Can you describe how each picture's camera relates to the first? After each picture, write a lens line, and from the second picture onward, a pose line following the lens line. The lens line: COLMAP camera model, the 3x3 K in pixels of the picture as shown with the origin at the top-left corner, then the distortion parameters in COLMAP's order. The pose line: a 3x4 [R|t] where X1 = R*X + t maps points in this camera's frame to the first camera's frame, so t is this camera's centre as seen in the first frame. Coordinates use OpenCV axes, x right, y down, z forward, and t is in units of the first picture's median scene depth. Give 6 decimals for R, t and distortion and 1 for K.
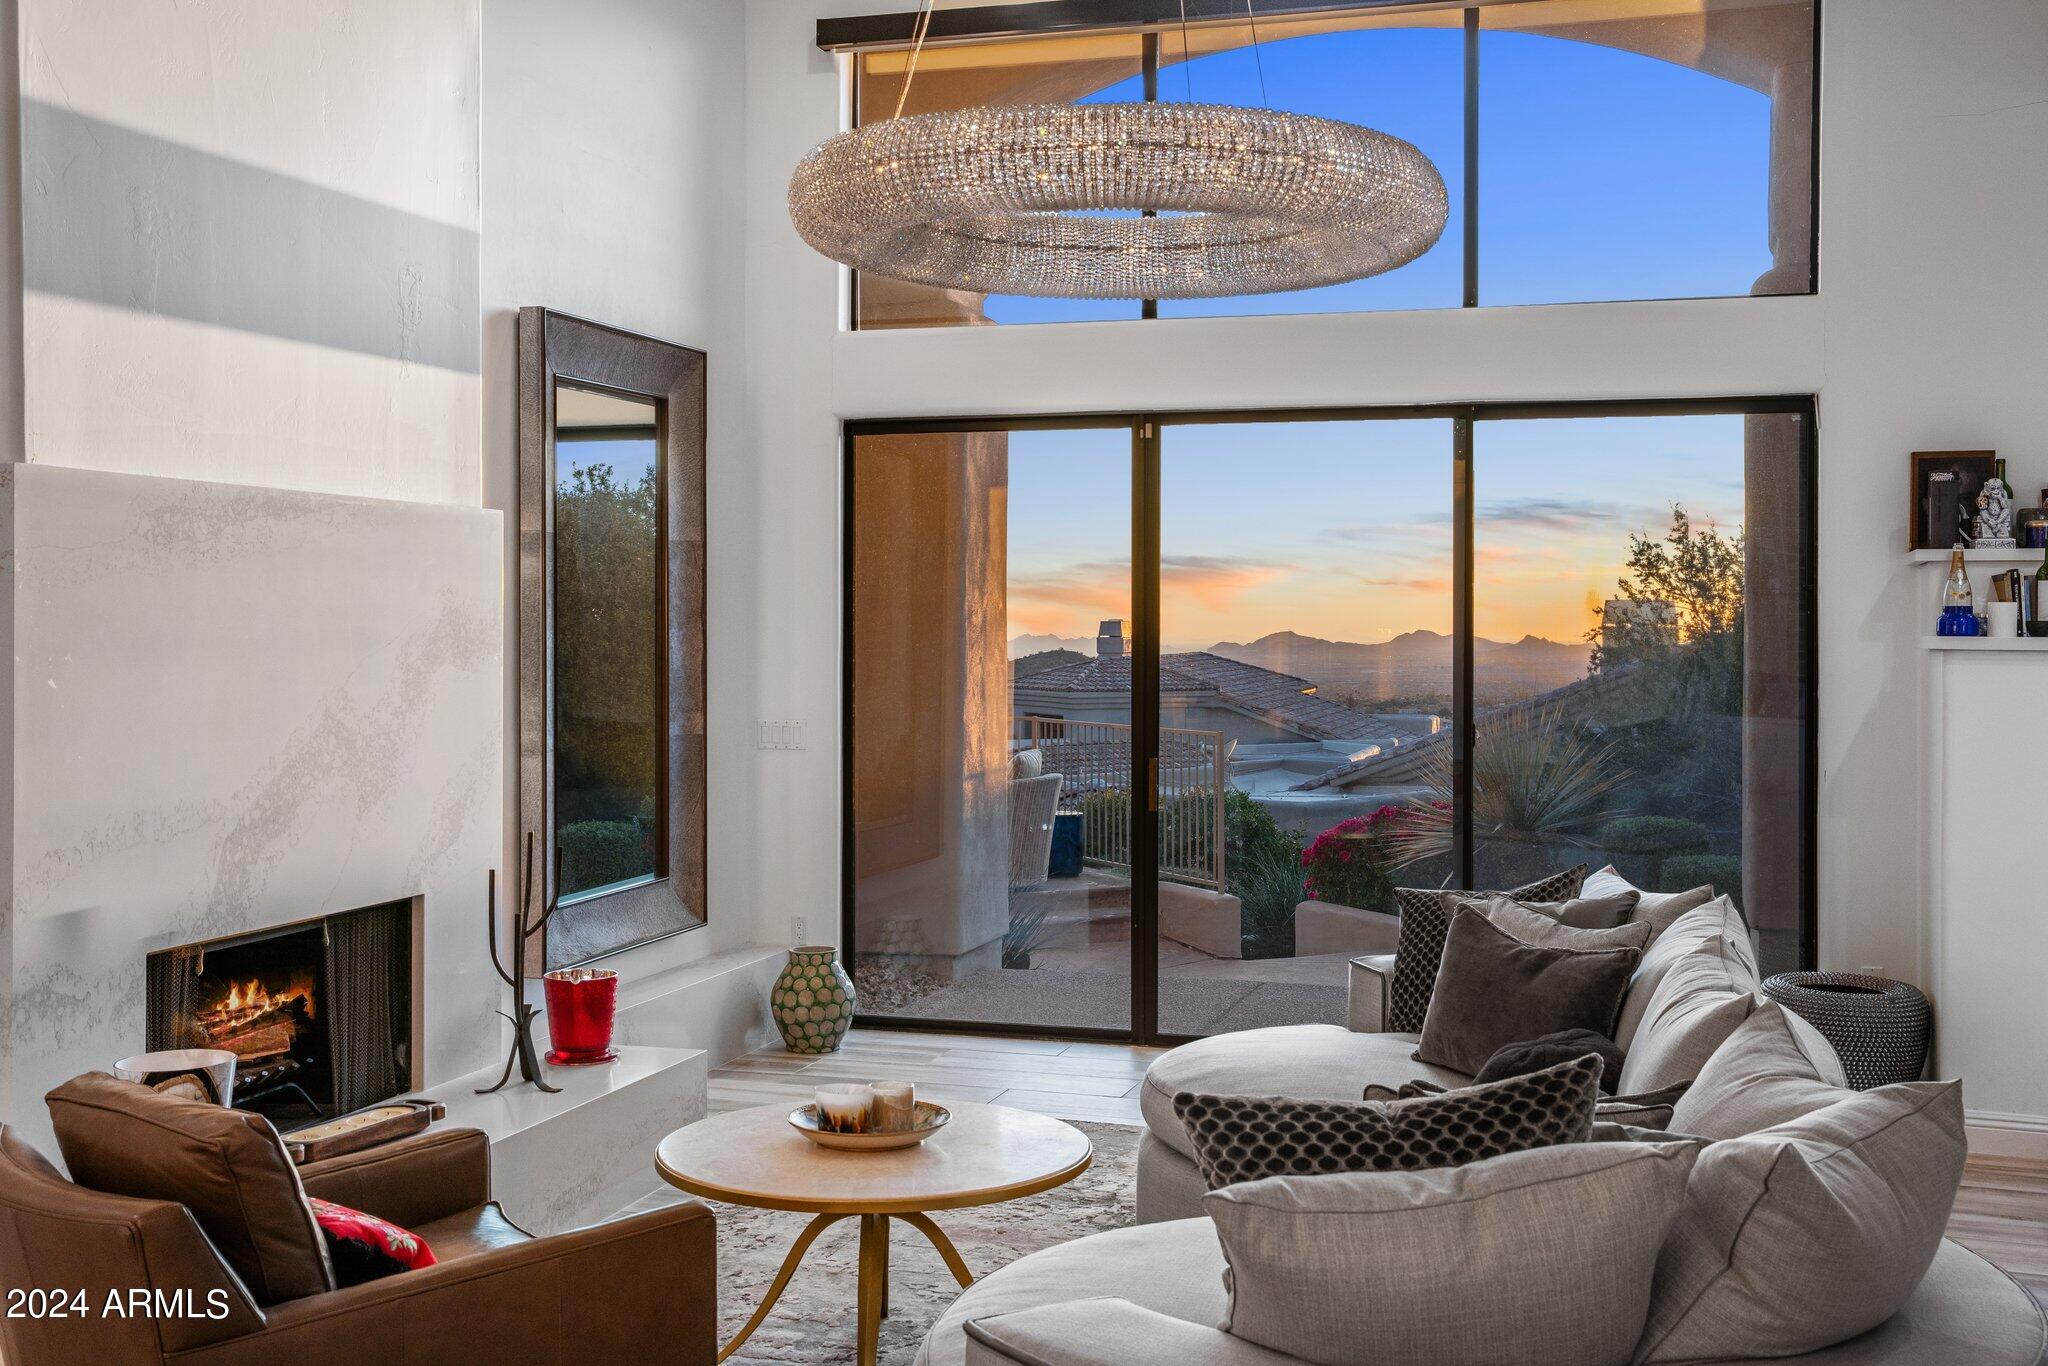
lens RADIAL K [[2121.2, 0, 1028.8], [0, 2121.2, 651.0], [0, 0, 1]] dist [0.020622, 0.000000]
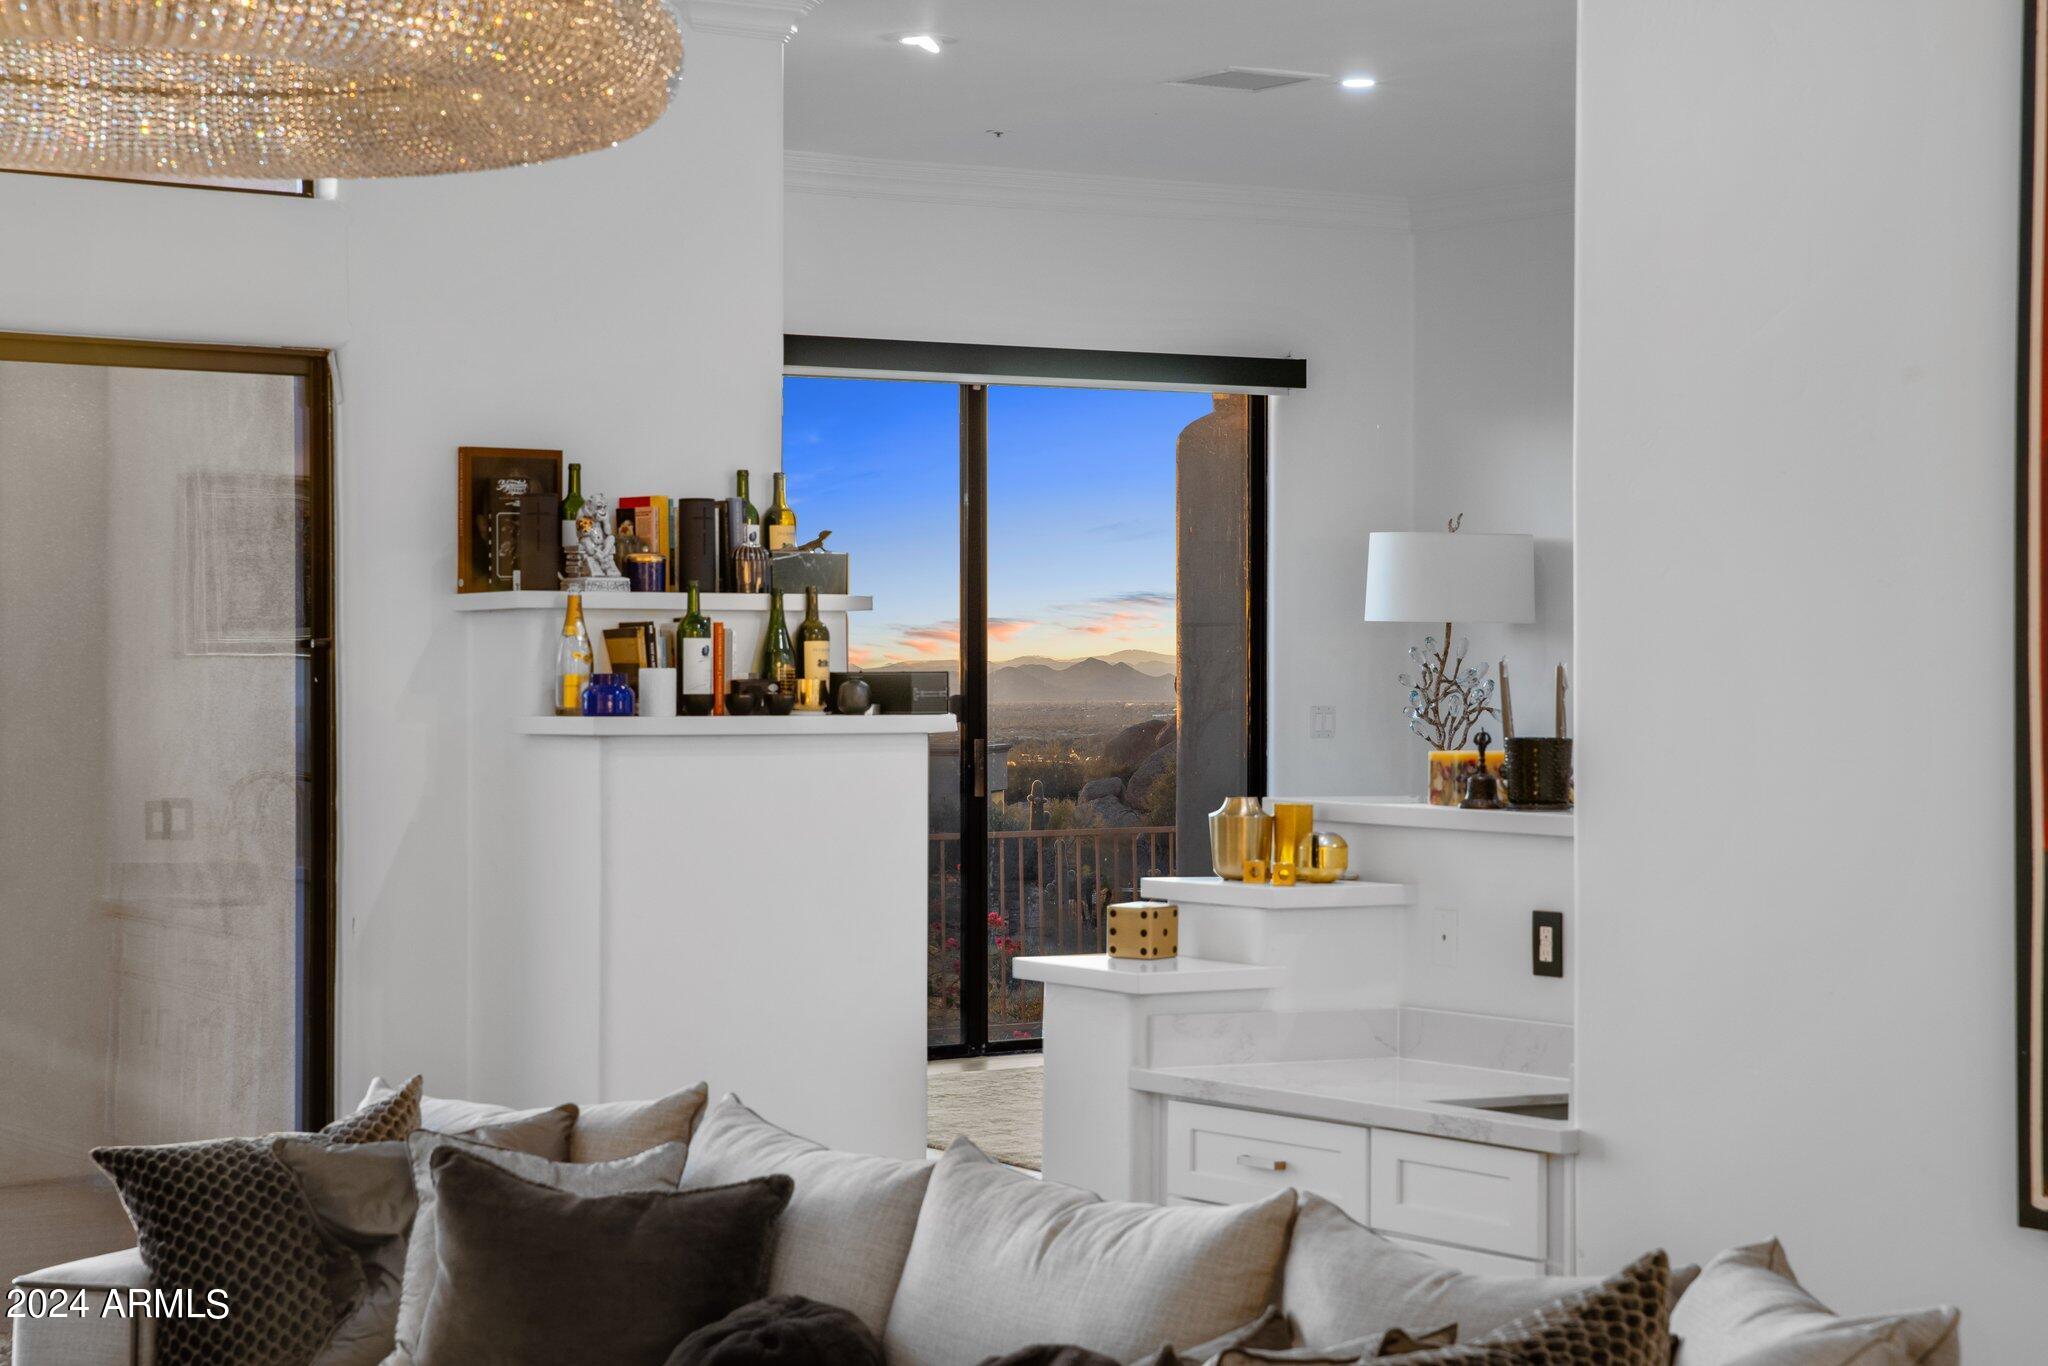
lens RADIAL K [[3770.8, 0, 962.8], [0, 3770.8, 744.5], [0, 0, 1]] dist [0.252490, 0.000000]
pose [[0.642649, -0.020862, 0.765877, -0.419463], [0.013141, 0.999782, 0.016207, -0.015174], [-0.766048, -0.000351, 0.642783, 0.093945]]
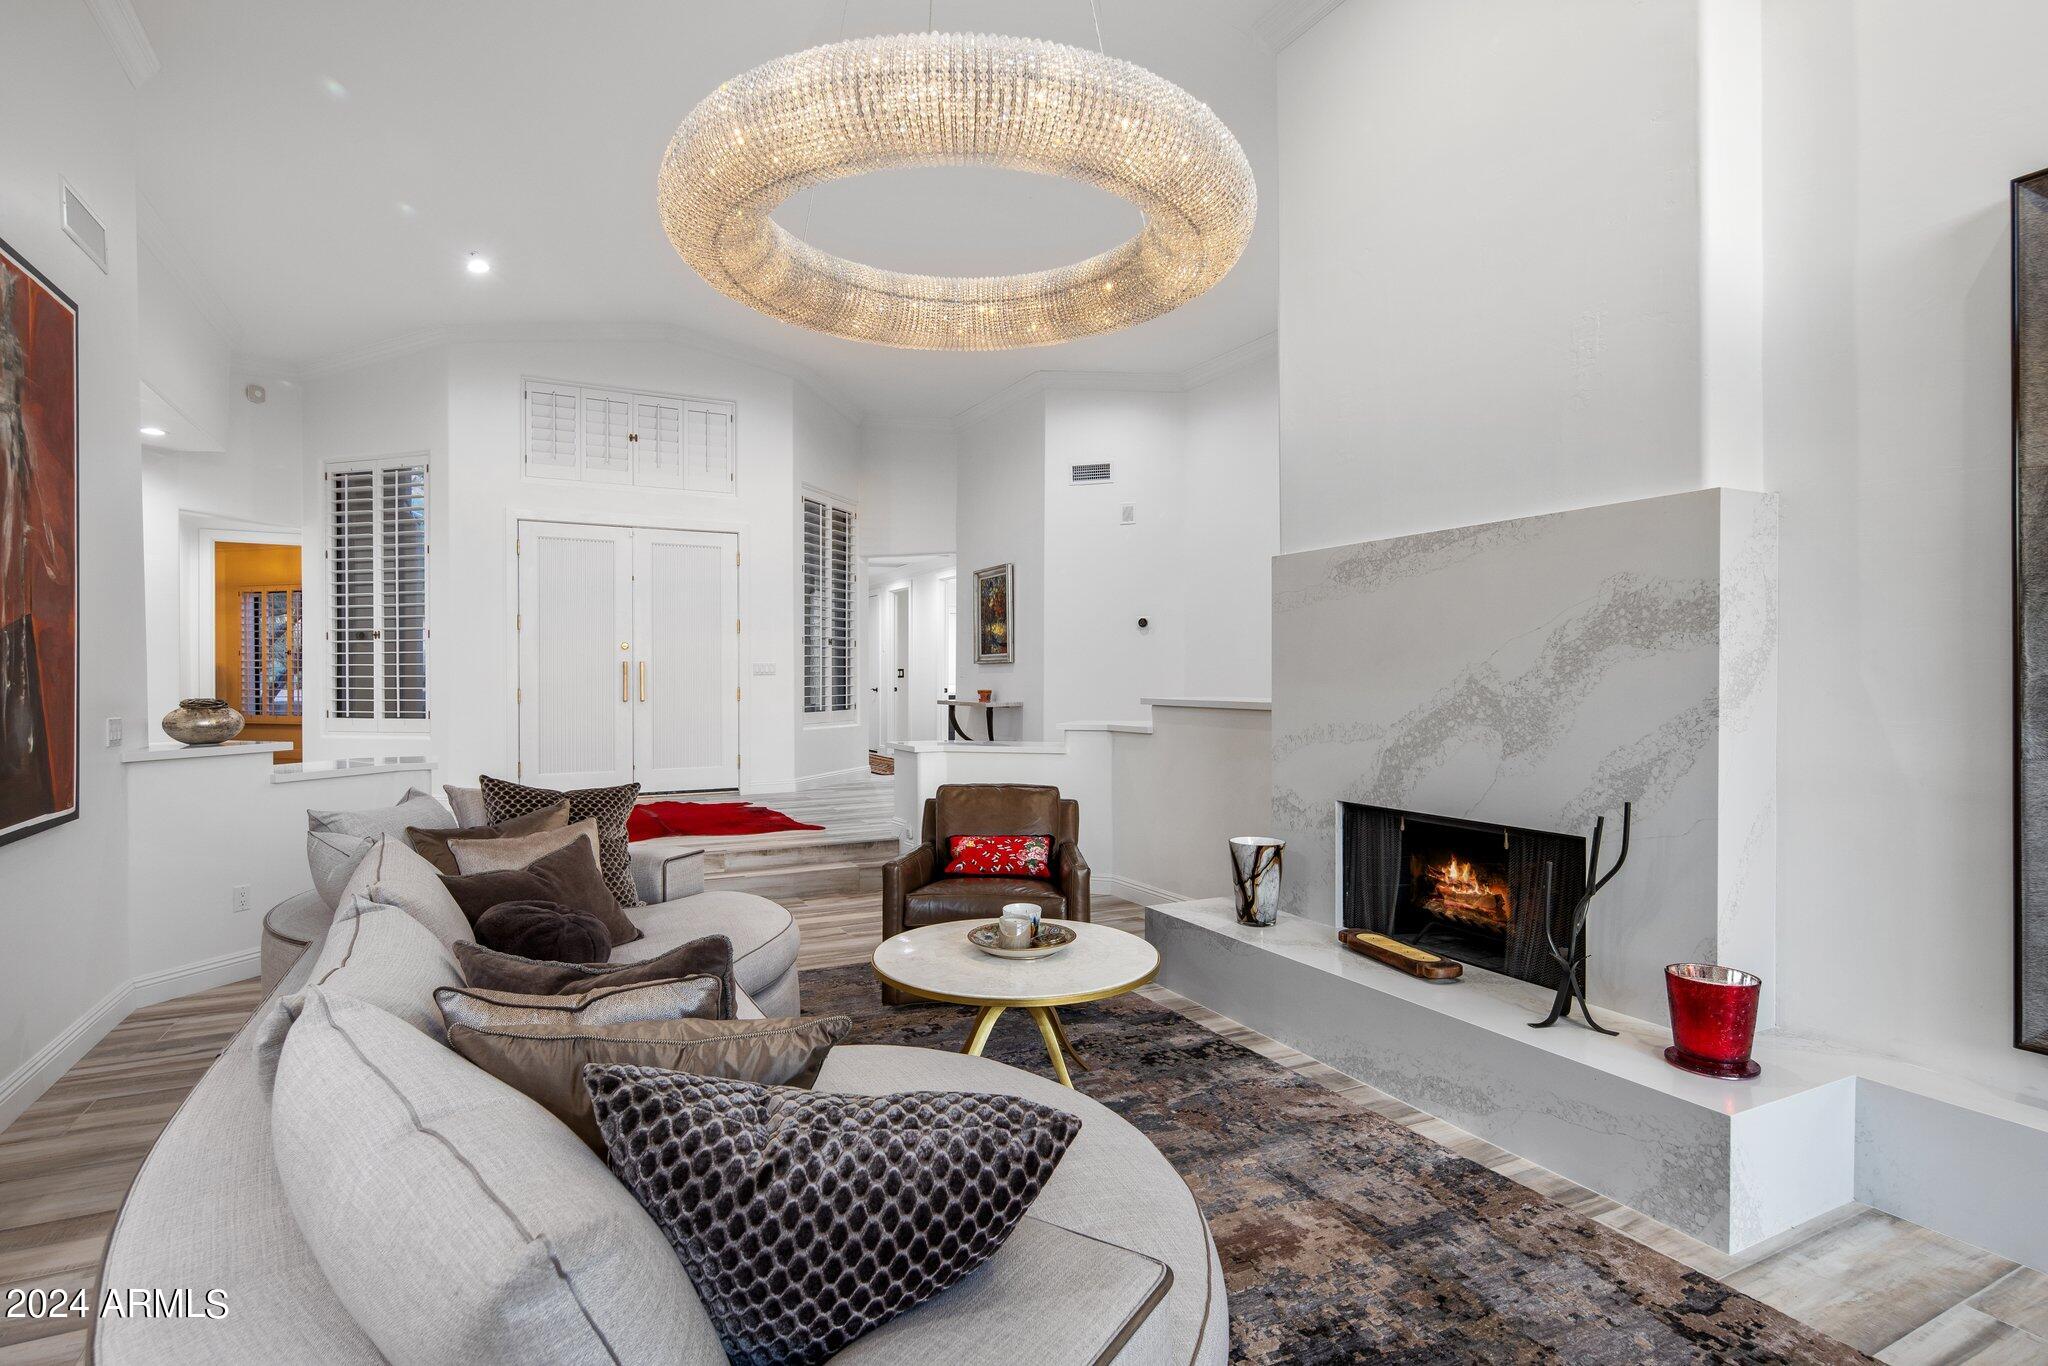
lens RADIAL K [[991.5, 0, 1027.9], [0, 991.5, 684.6], [0, 0, 1]] dist [0.002282, -0.002359]
pose [[-0.713175, 0.007078, -0.700950, 0.261187], [-0.006901, 0.999830, 0.017118, 0.017366], [0.700952, 0.017045, -0.713005, 0.943955]]
